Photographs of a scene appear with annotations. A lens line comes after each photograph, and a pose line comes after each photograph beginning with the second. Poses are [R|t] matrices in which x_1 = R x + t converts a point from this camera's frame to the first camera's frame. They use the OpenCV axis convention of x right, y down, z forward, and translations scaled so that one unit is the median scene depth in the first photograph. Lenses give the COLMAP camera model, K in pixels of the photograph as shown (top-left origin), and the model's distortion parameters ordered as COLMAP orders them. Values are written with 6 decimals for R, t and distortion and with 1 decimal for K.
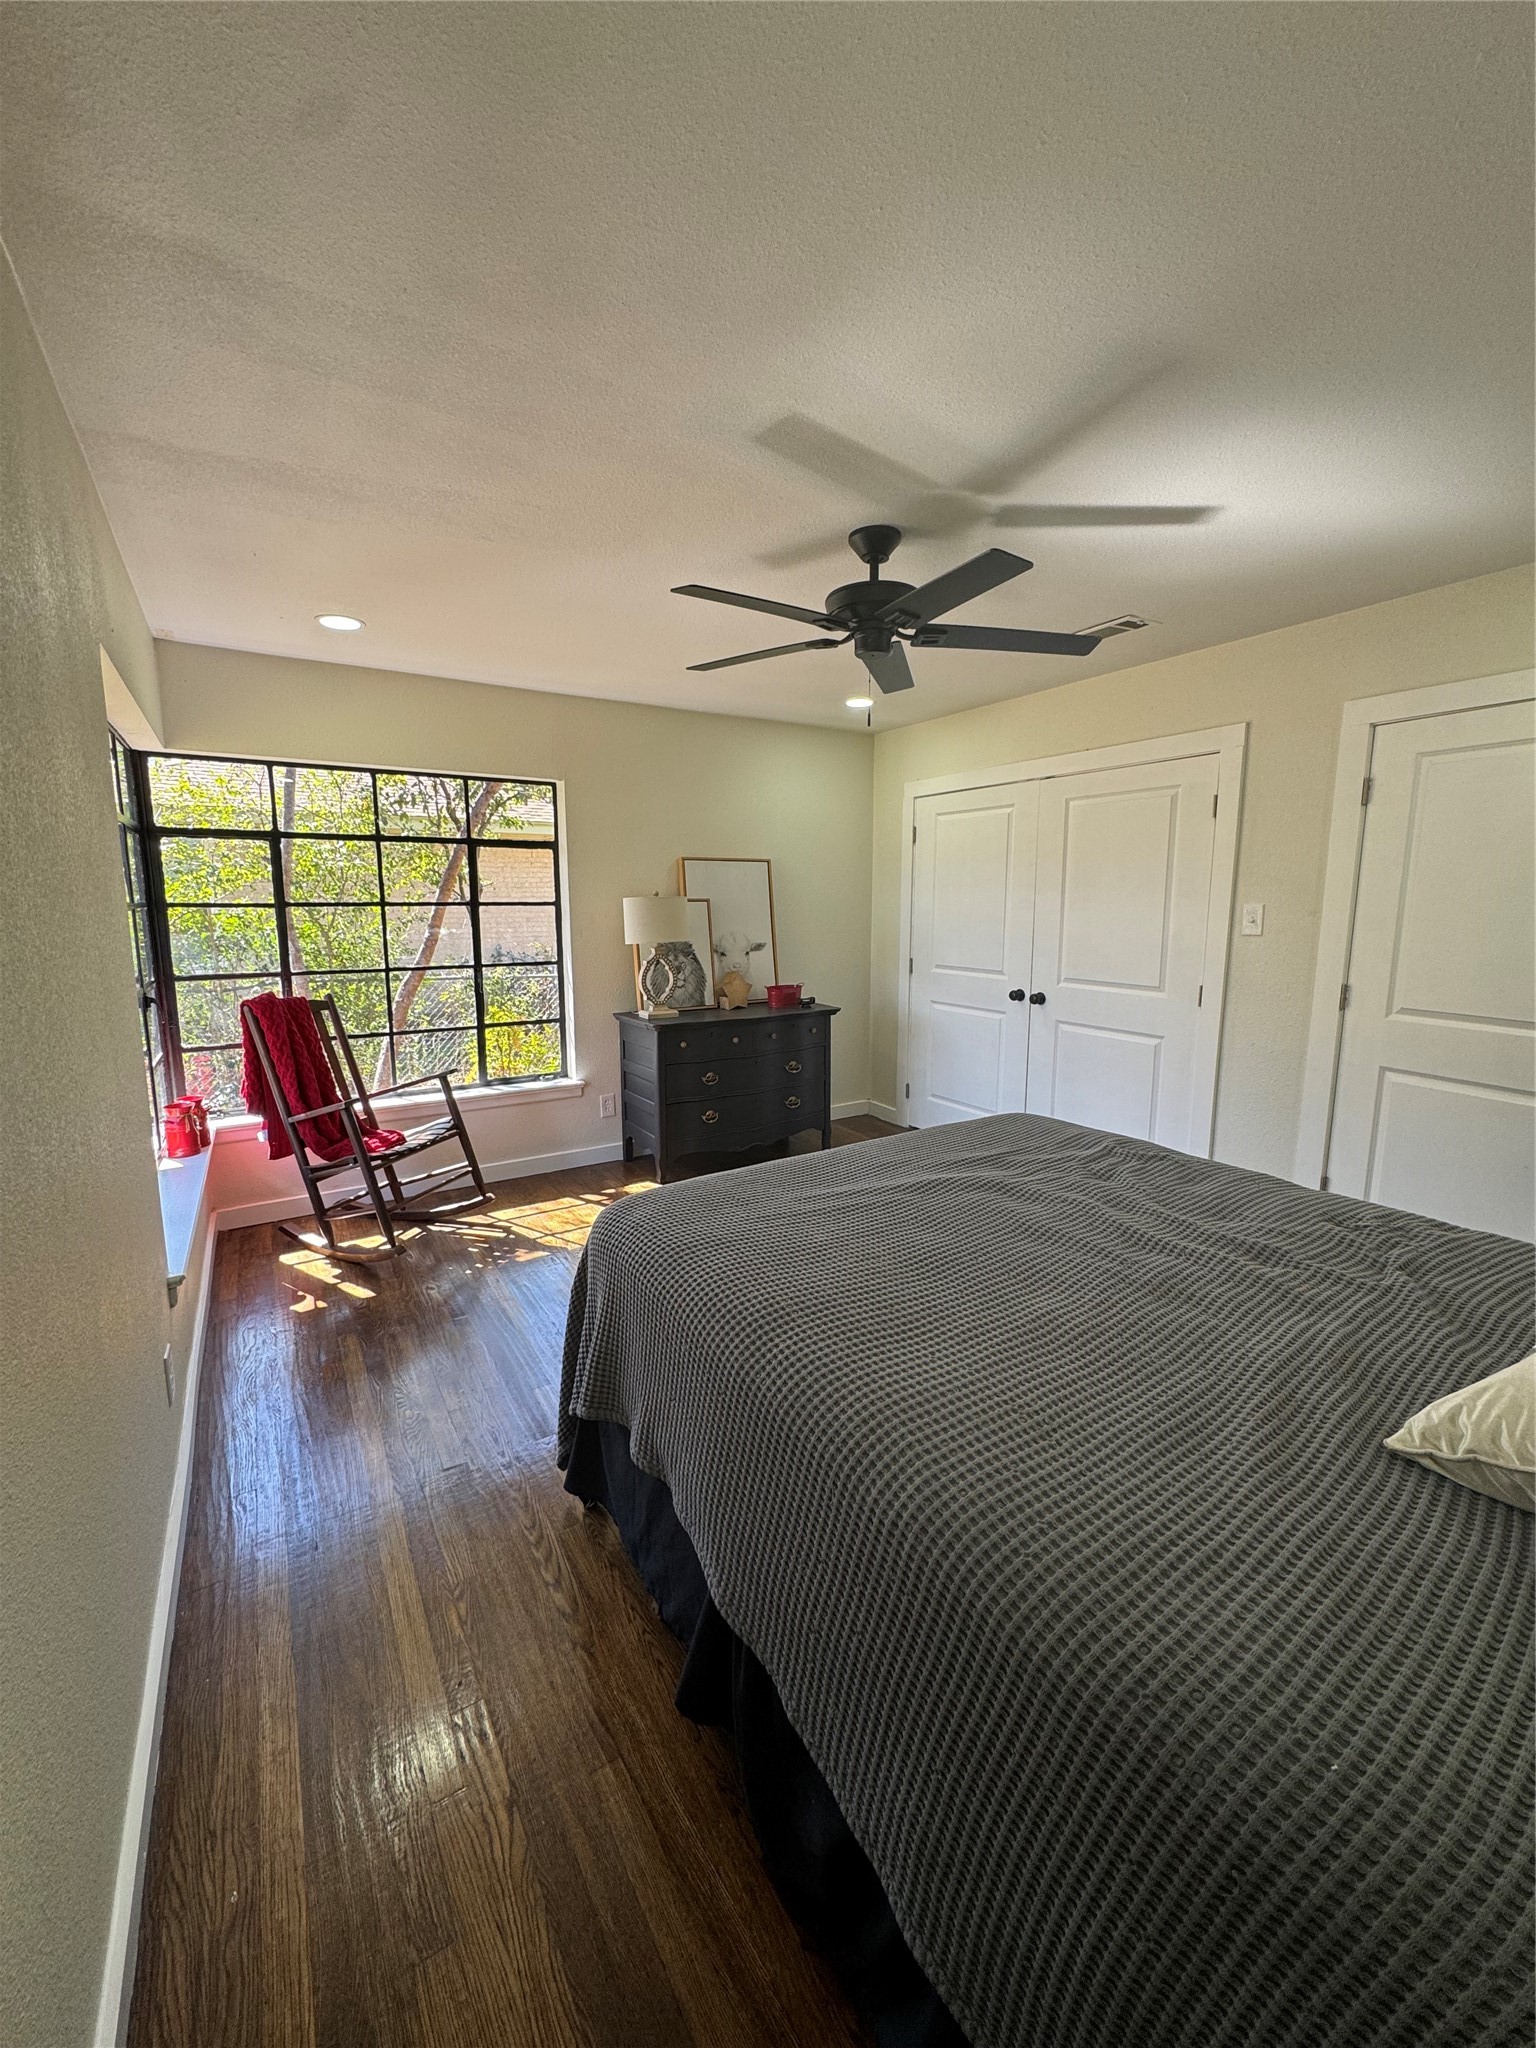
lens RADIAL K [[816.1, 0, 784.1], [0, 816.1, 1020.8], [0, 0, 1]] dist [-0.003973, 0.000452]
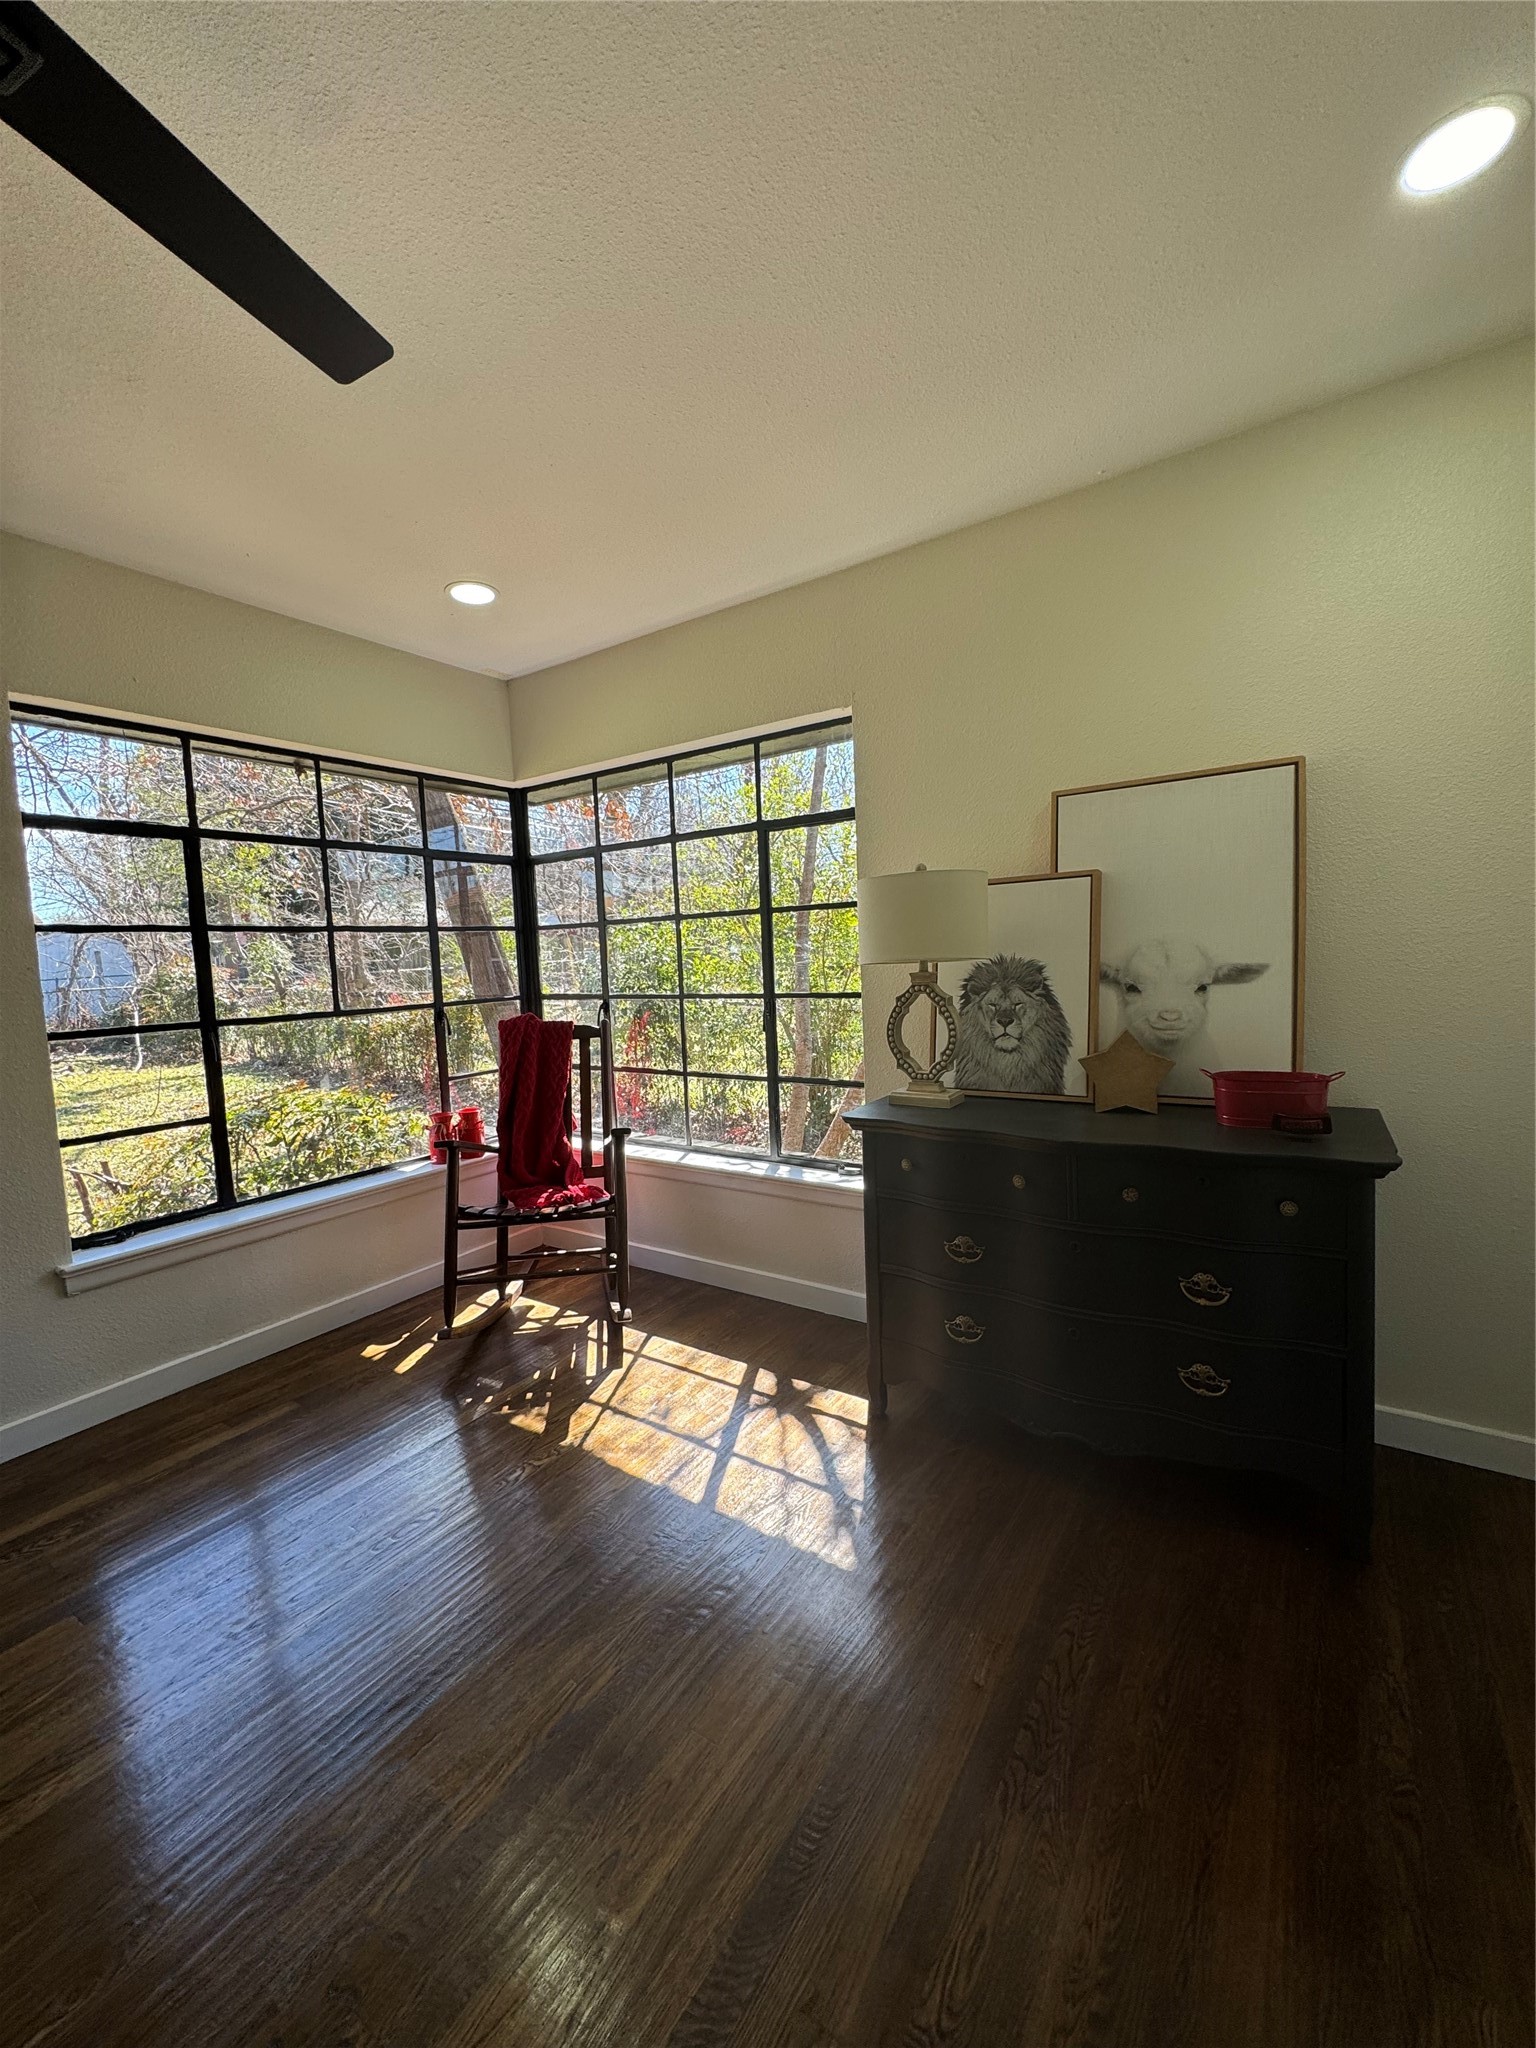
lens RADIAL K [[816.1, 0, 775.7], [0, 816.1, 1011.7], [0, 0, 1]] dist [-0.003973, 0.000452]
pose [[0.393340, 0.046130, -0.918235, 0.307602], [-0.097172, 0.995232, 0.008373, -0.061575], [0.914244, 0.085933, 0.395947, 0.736923]]
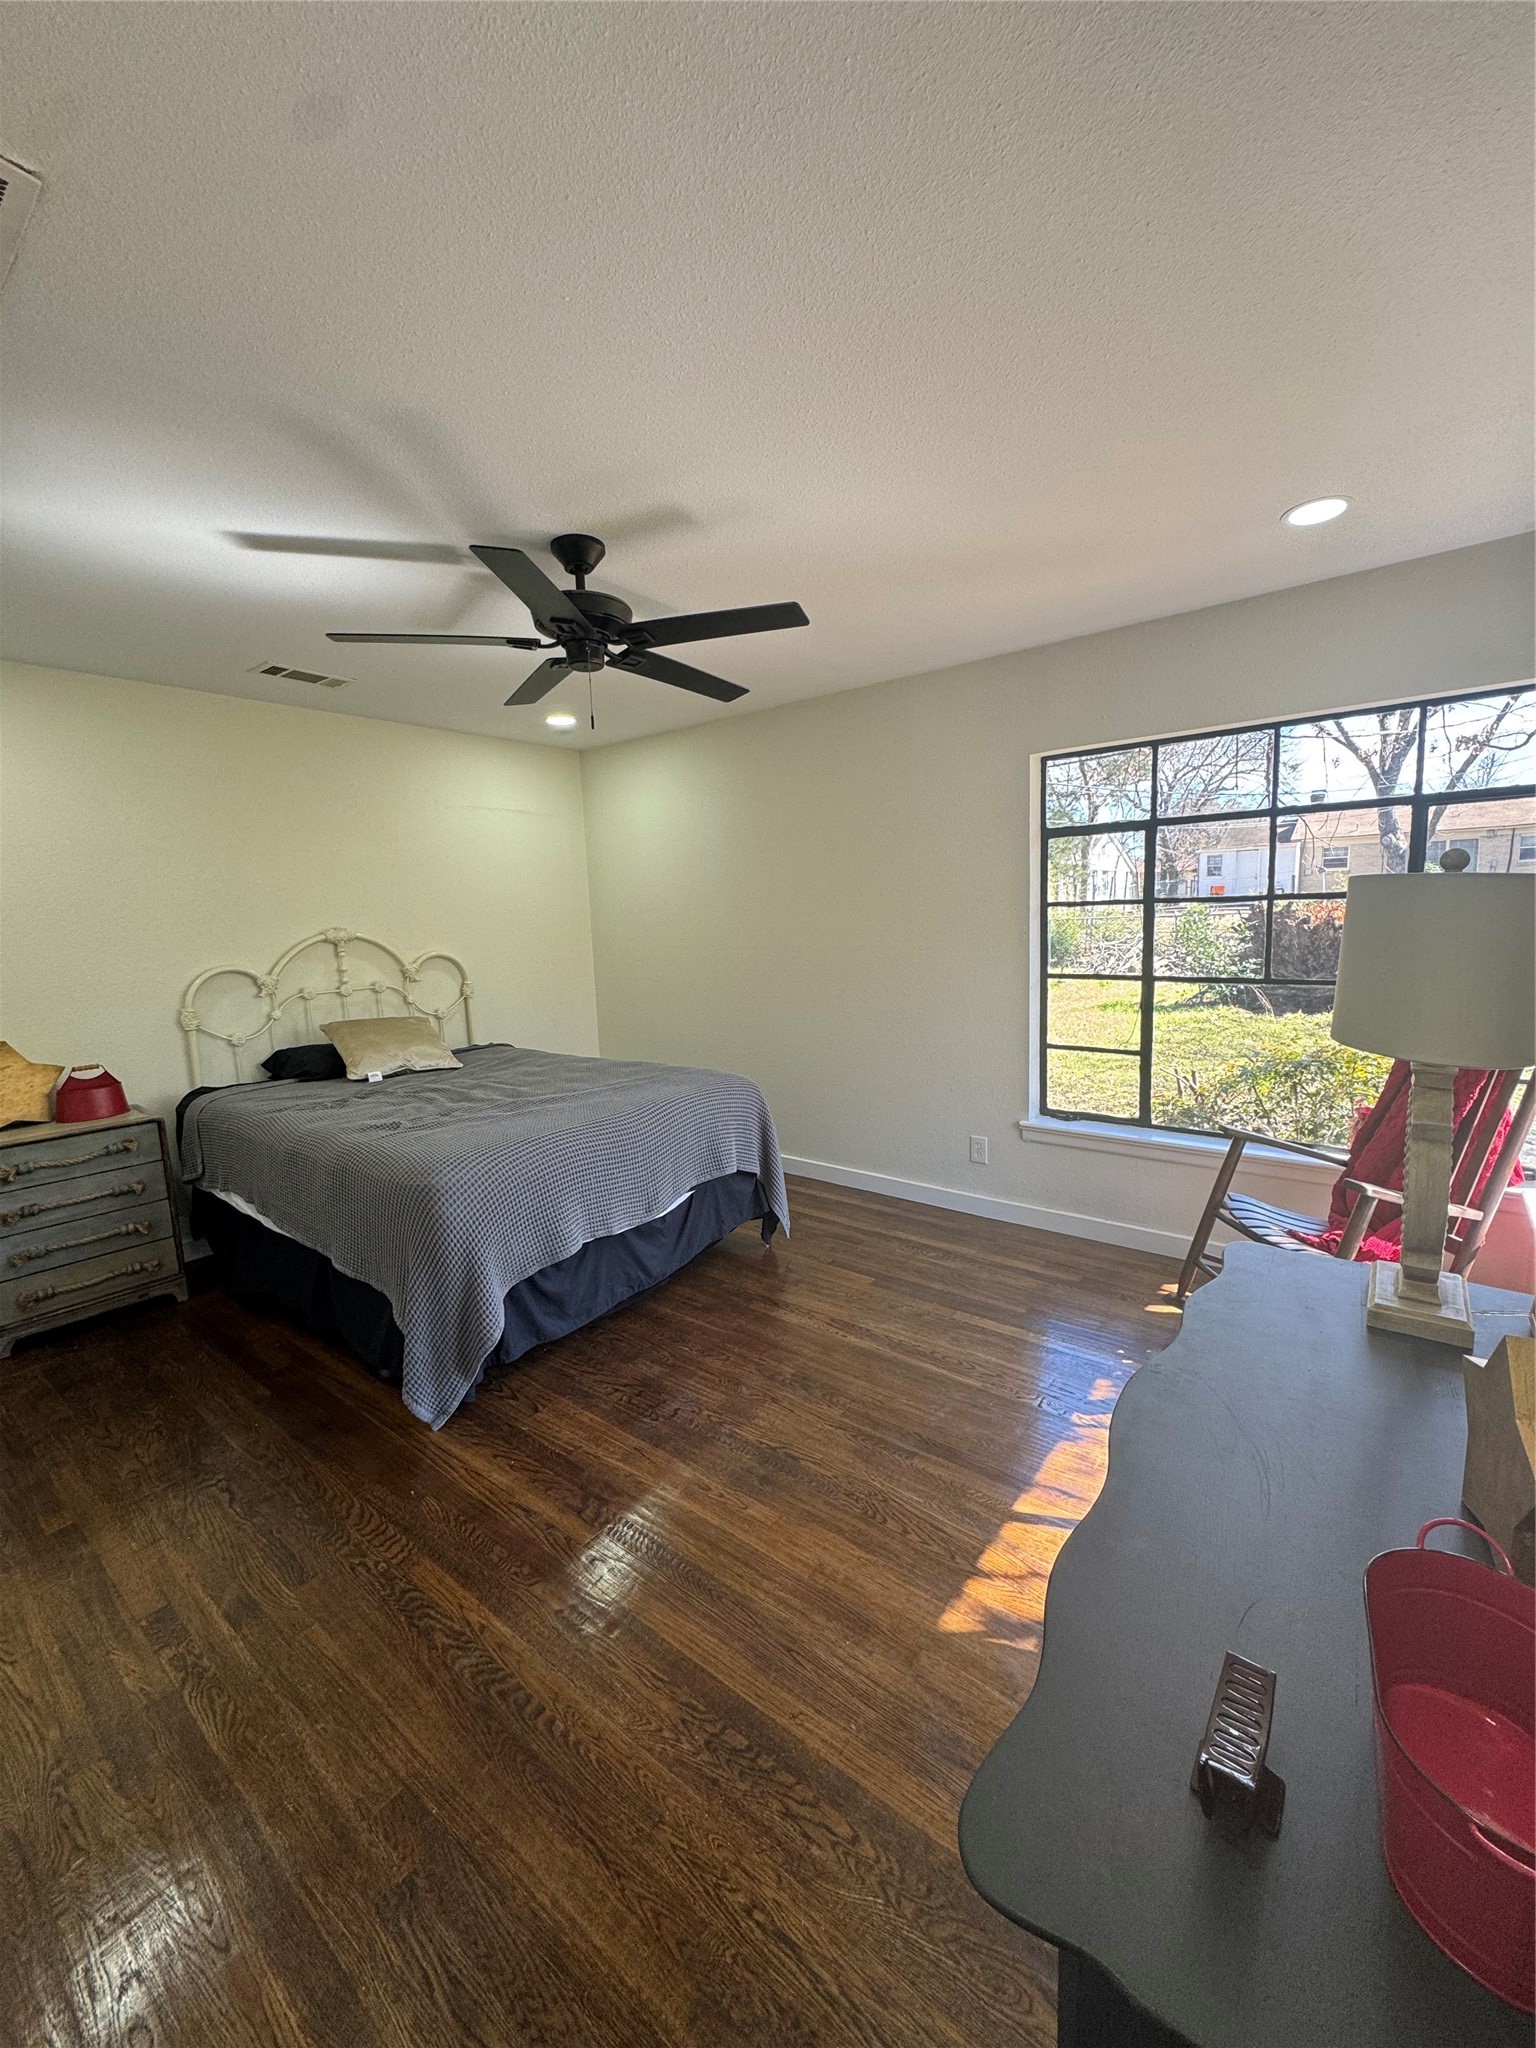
lens RADIAL K [[816.1, 0, 764.3], [0, 816.1, 1030.1], [0, 0, 1]] dist [-0.003973, 0.000452]
pose [[-0.947772, 0.076105, -0.309736, 0.144967], [-0.013897, 0.960339, 0.278487, -0.171821], [0.318646, 0.268247, -0.909125, 1.207239]]
